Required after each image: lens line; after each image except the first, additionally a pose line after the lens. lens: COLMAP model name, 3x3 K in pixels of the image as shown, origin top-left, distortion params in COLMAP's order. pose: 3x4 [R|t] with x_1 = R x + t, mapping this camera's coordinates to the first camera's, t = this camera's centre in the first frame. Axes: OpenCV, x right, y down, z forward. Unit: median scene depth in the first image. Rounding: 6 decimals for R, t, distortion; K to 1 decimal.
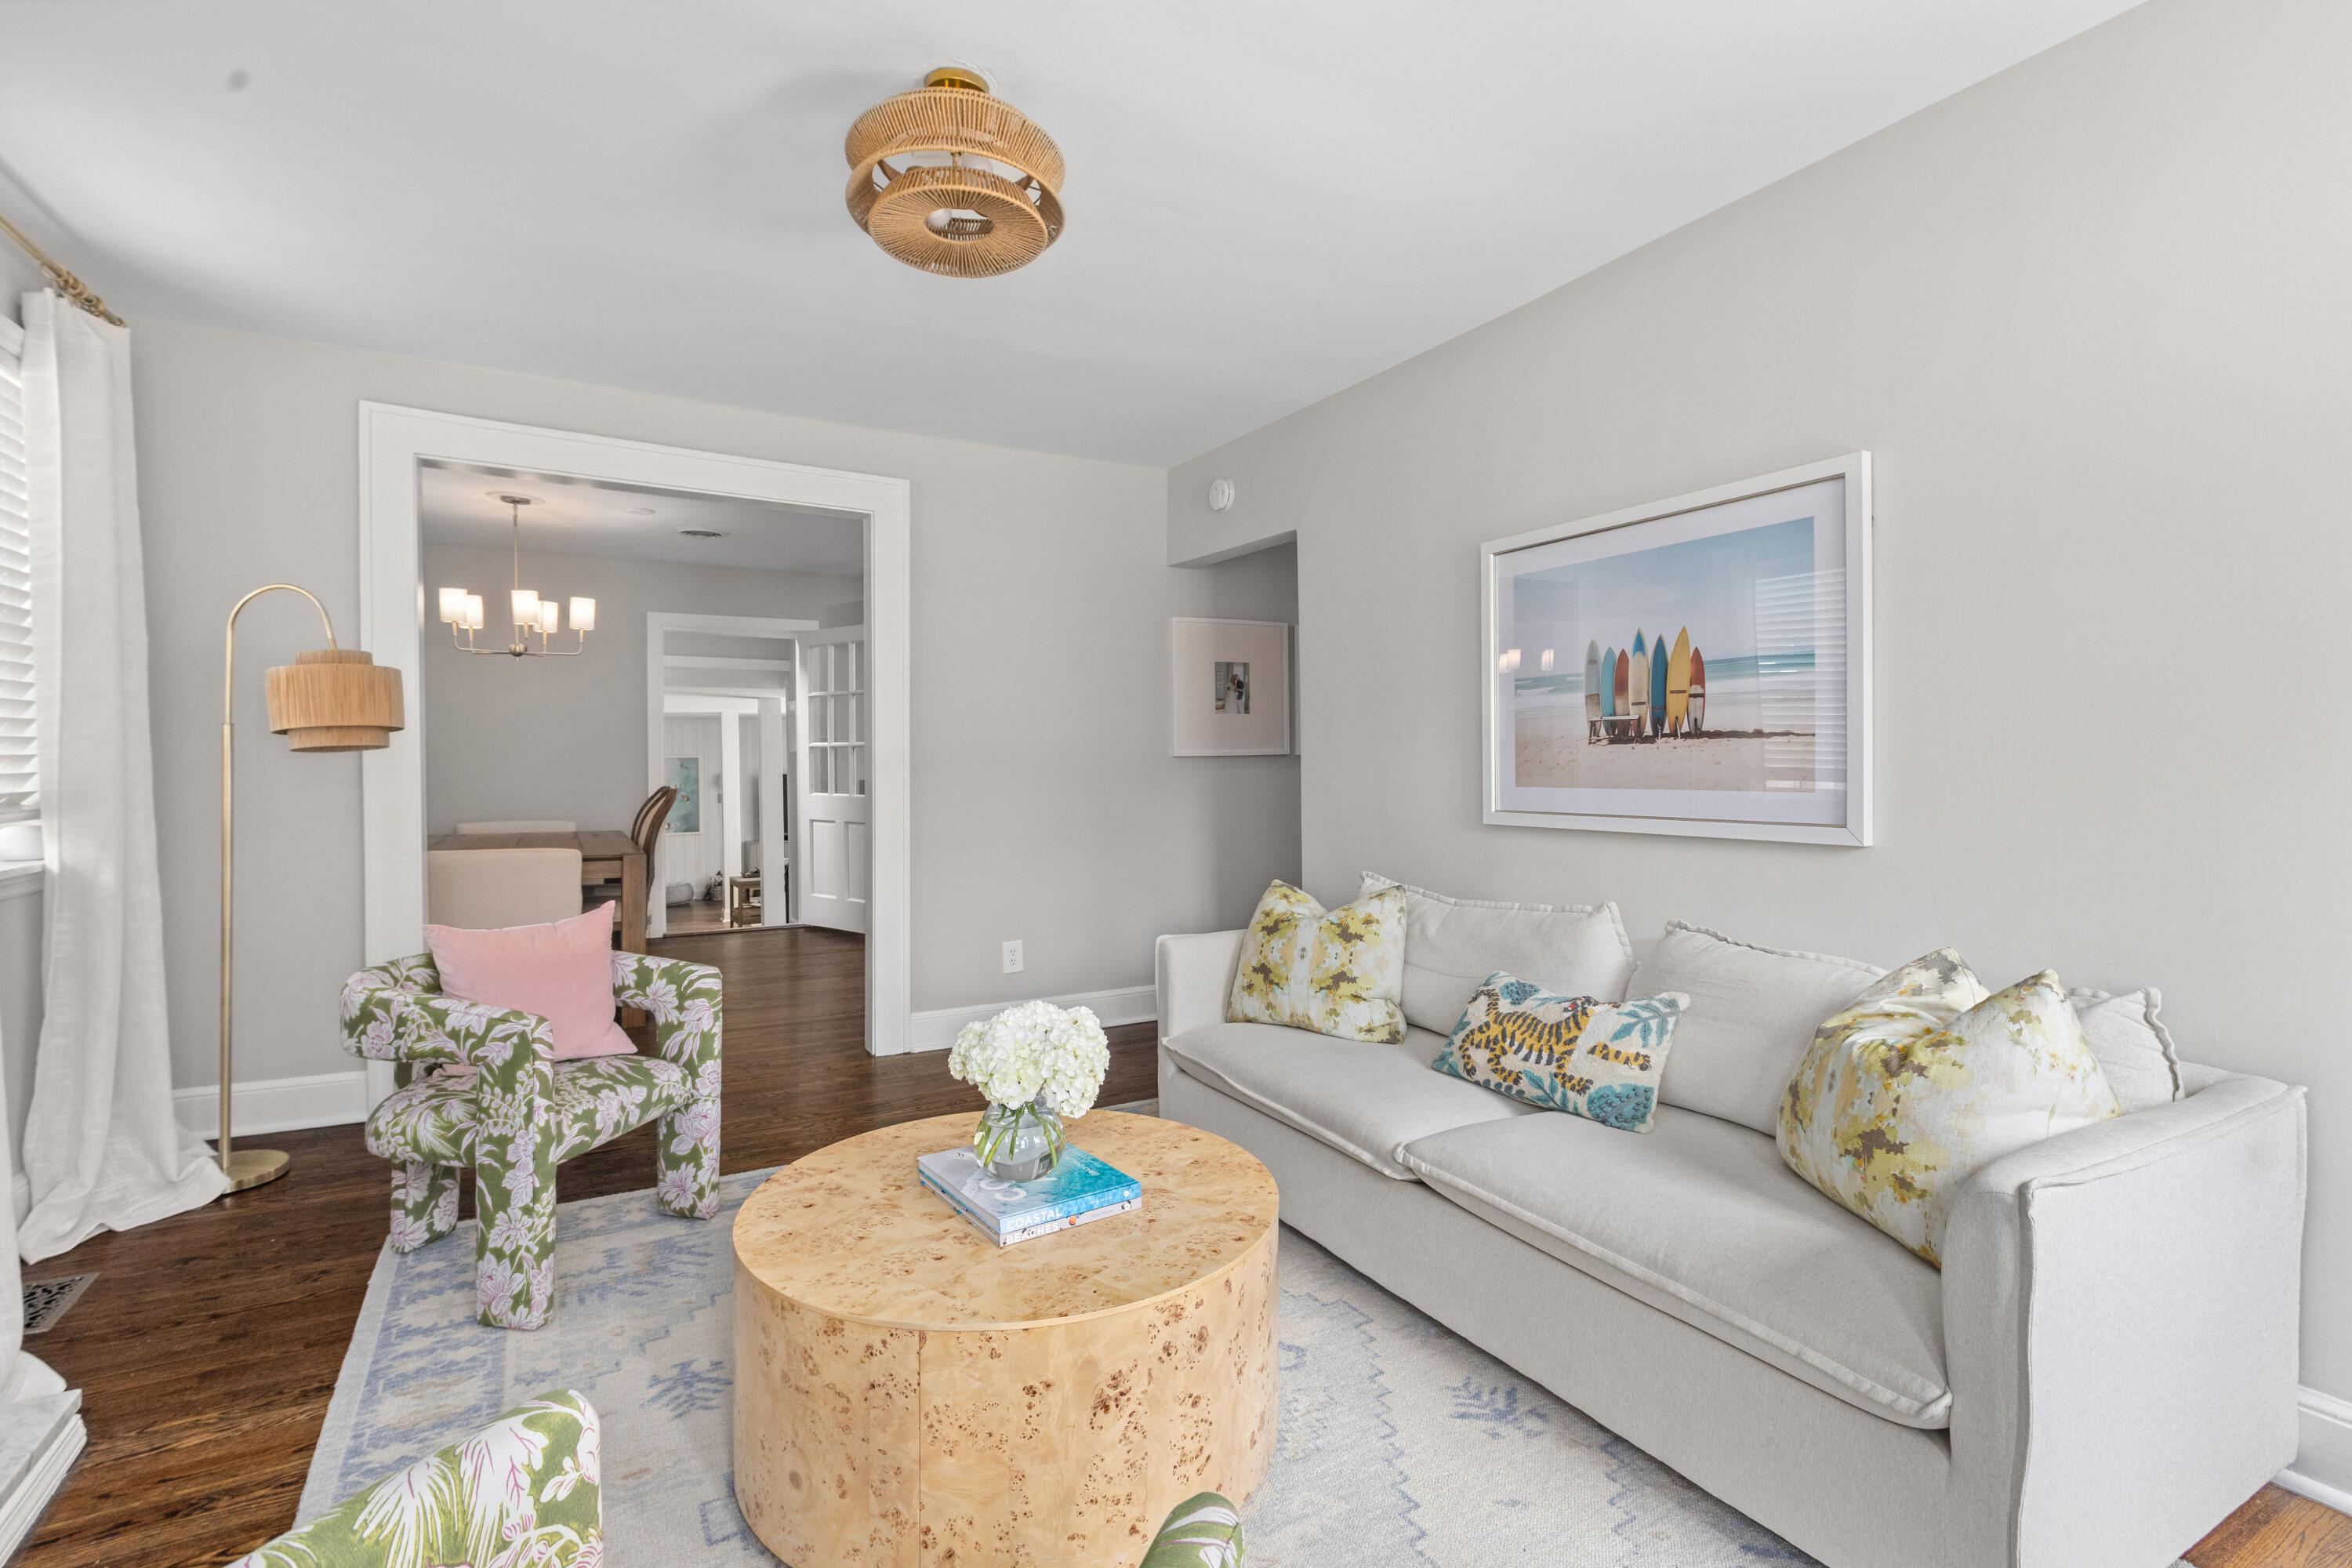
lens RADIAL K [[1065.8, 0, 1174.9], [0, 1065.8, 768.7], [0, 0, 1]] dist [0.001992, -0.001141]
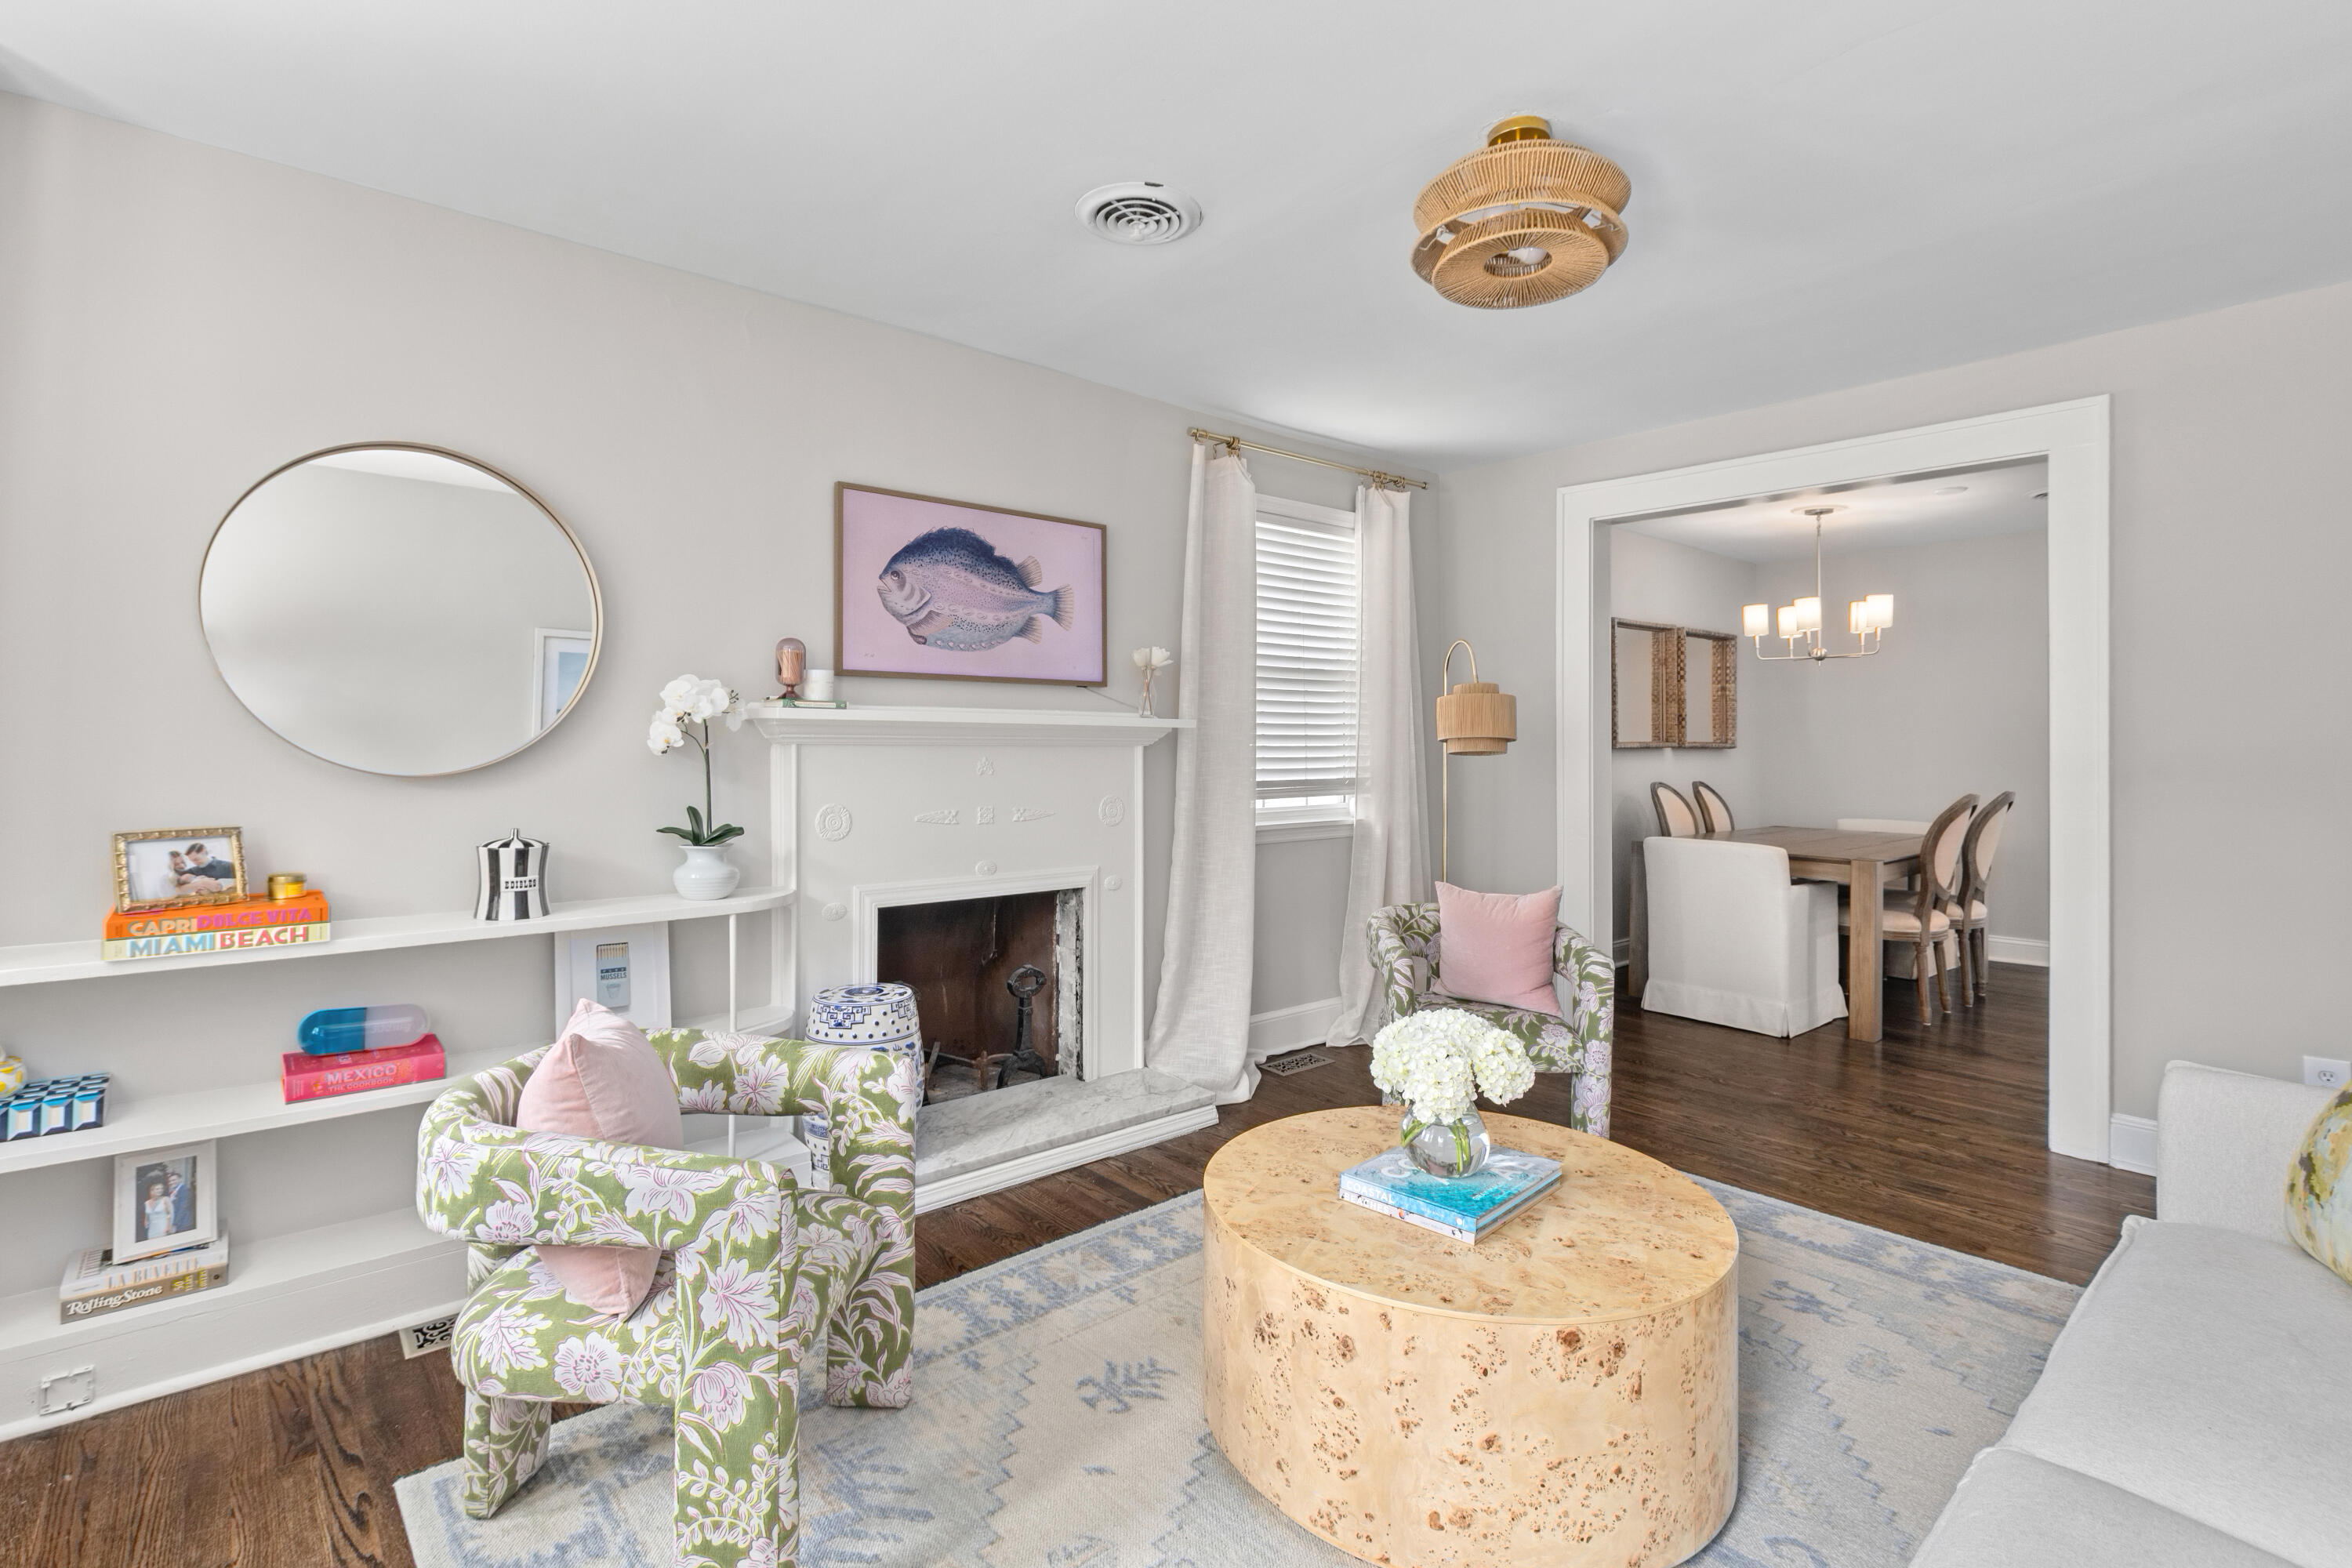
lens RADIAL K [[1058.5, 0, 1169.5], [0, 1058.5, 741.4], [0, 0, 1]] dist [0.002999, 0.000444]
pose [[0.219846, -0.005455, -0.975519, 0.685861], [-0.013511, 0.999871, -0.008636, -0.024748], [0.975441, 0.015079, 0.219744, 0.420080]]
